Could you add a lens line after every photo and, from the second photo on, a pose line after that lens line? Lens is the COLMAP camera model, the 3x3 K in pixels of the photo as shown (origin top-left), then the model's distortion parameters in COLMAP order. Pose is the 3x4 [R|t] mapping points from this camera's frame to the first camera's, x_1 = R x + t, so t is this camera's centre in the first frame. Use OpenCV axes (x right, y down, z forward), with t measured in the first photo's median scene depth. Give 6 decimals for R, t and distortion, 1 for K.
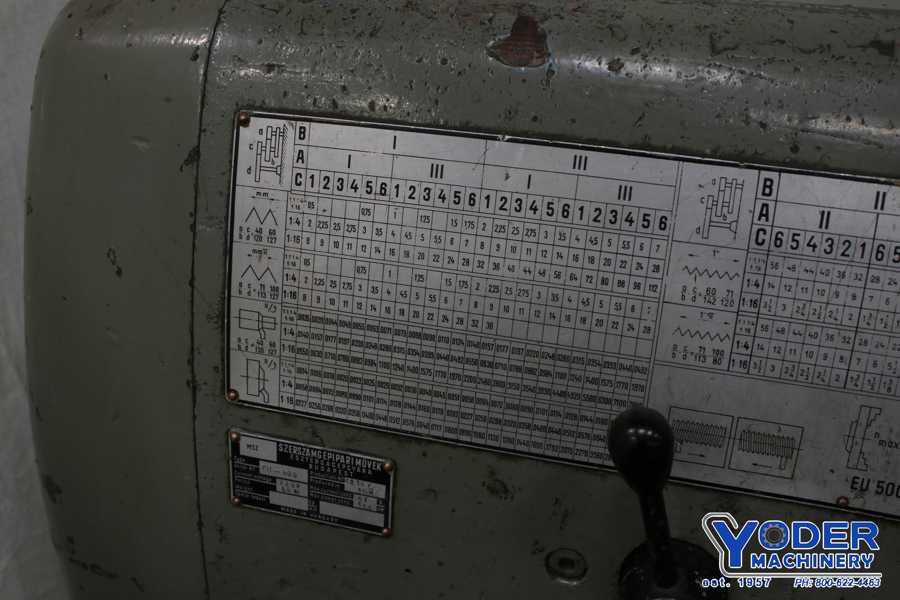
lens RADIAL K [[945.5, 0, 450.0], [0, 945.5, 300.0], [0, 0, 1]] dist [-0.121876, 0.165051]
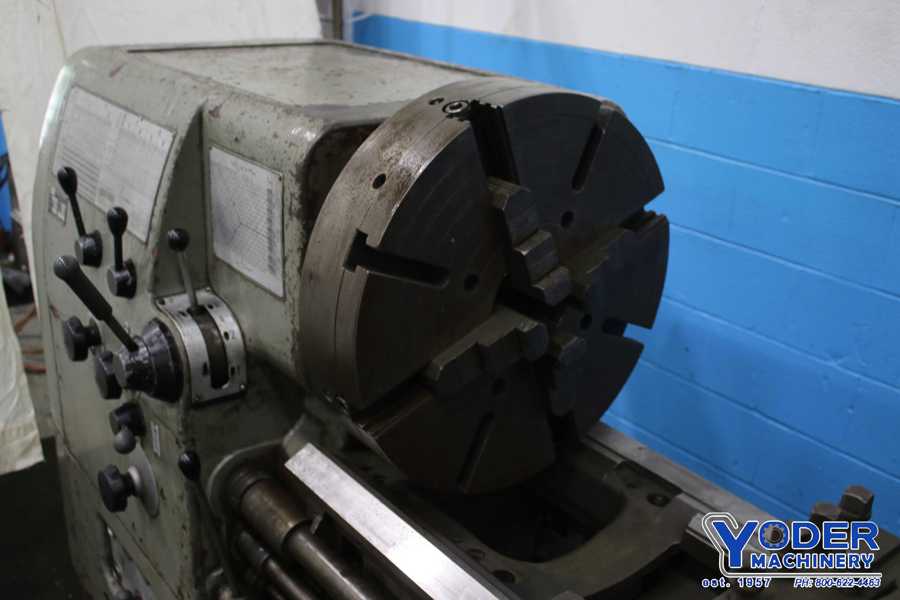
lens RADIAL K [[945.5, 0, 450.0], [0, 945.5, 300.0], [0, 0, 1]] dist [-0.121876, 0.165051]
pose [[0.800835, 0.252225, -0.543181, 2.699234], [-0.346385, 0.934964, -0.076543, 0.286894], [0.488549, 0.249448, 0.836119, -0.859046]]
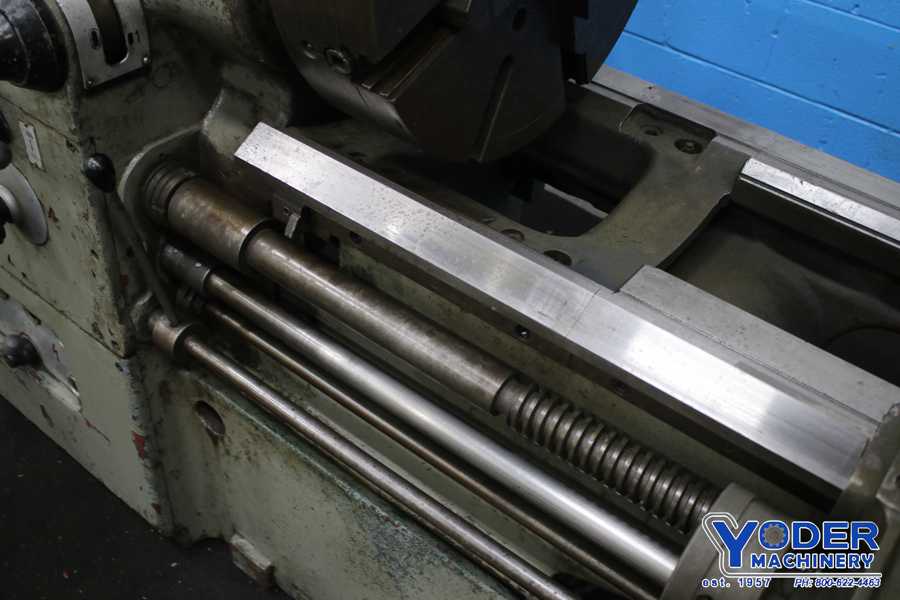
lens RADIAL K [[945.5, 0, 450.0], [0, 945.5, 300.0], [0, 0, 1]] dist [-0.121876, 0.165051]
pose [[0.918165, 0.297684, -0.261453, 2.120047], [-0.253195, 0.948433, 0.190700, 0.453764], [0.304739, -0.108896, 0.946190, -0.582783]]
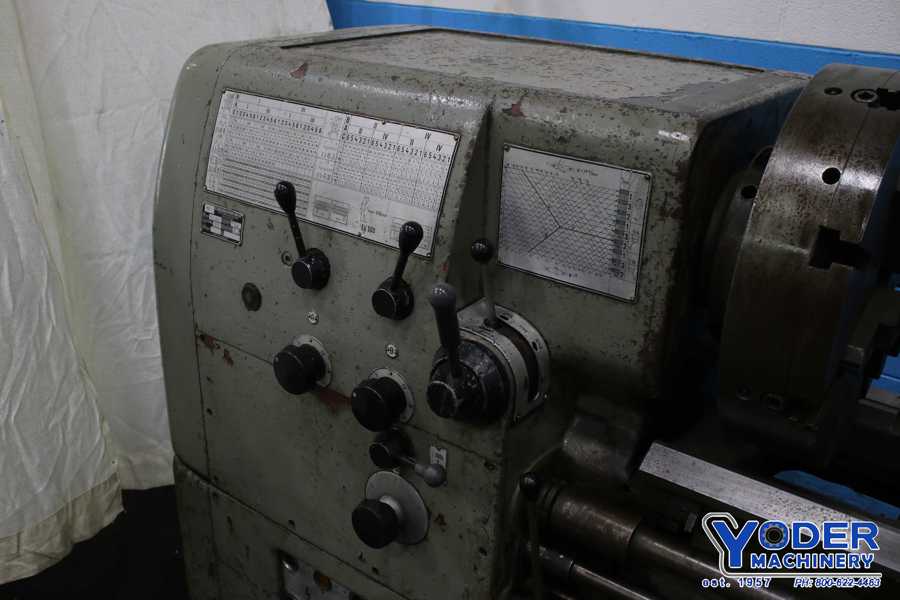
lens RADIAL K [[887.9, 0, 450.0], [0, 887.9, 300.0], [0, 0, 1]] dist [-0.108959, 0.010028]
pose [[0.928862, 0.173042, -0.327523, 1.405847], [-0.216048, 0.971295, -0.099549, 0.546628], [0.300896, 0.163228, 0.939584, -1.227358]]
